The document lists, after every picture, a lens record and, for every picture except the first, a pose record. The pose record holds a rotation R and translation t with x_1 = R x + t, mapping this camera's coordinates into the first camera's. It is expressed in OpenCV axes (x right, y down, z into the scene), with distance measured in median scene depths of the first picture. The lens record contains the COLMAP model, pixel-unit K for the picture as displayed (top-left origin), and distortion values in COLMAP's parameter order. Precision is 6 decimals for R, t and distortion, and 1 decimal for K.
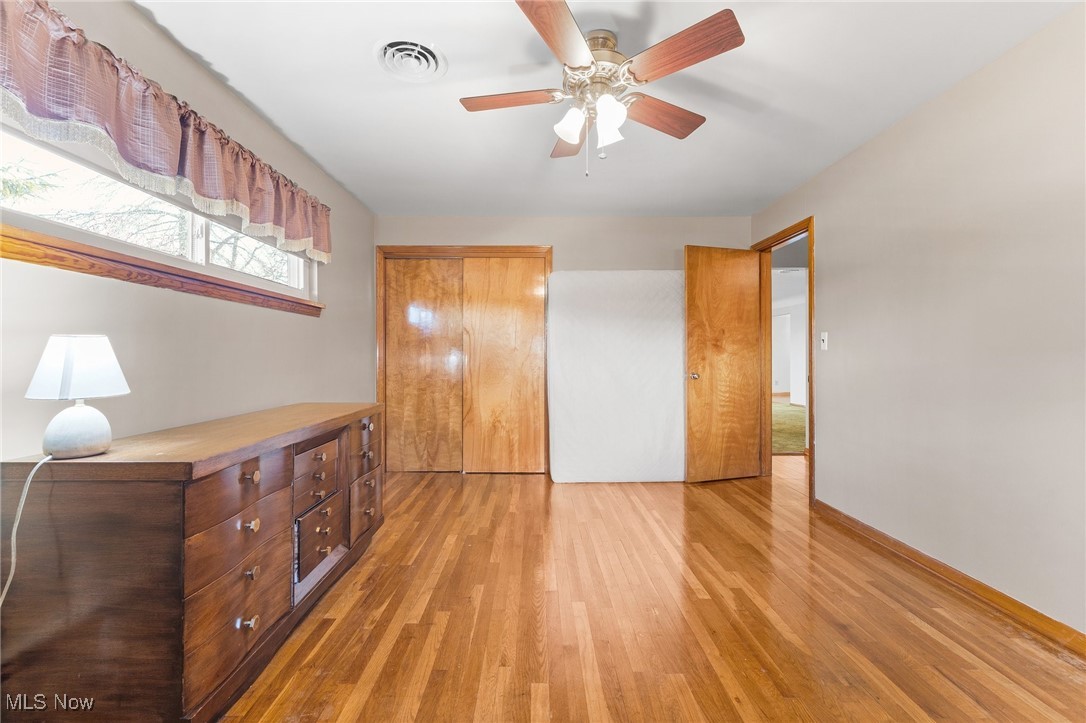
lens RADIAL K [[433.8, 0, 543.0], [0, 433.8, 361.5], [0, 0, 1]] dist [0.000134, 0.000094]
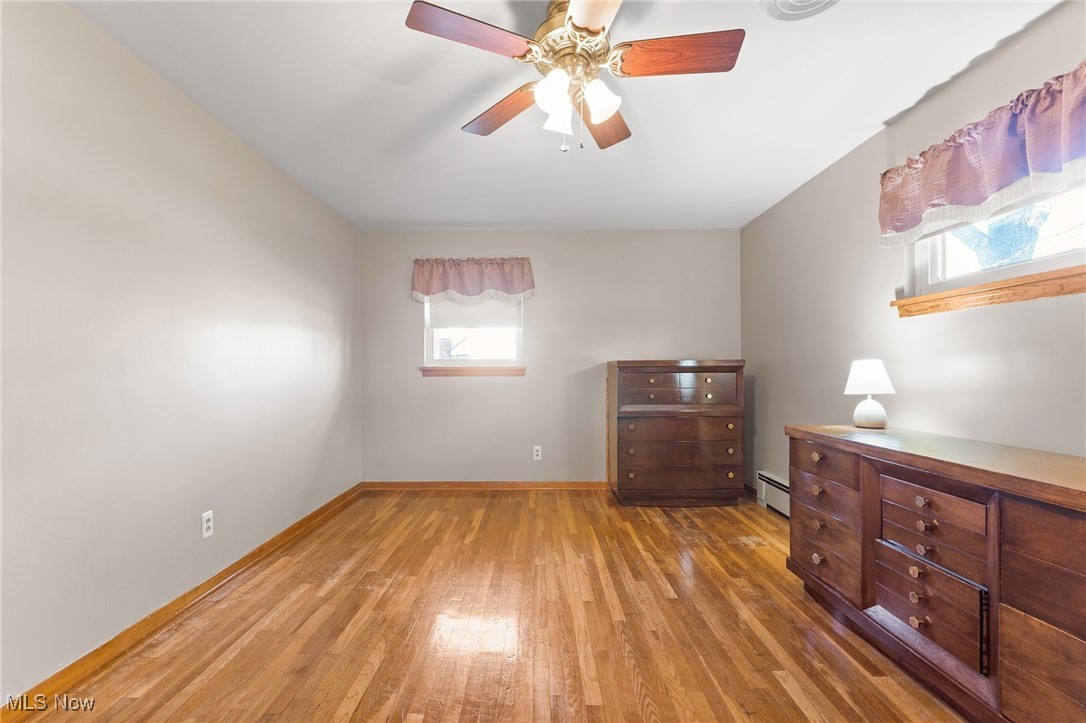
lens RADIAL K [[433.8, 0, 543.0], [0, 433.8, 361.5], [0, 0, 1]] dist [0.000134, 0.000094]
pose [[-0.999997, 0.001311, 0.002226, 0.187478], [0.001297, 0.999981, -0.006101, -0.030543], [-0.002234, -0.006098, -0.999979, 1.967178]]
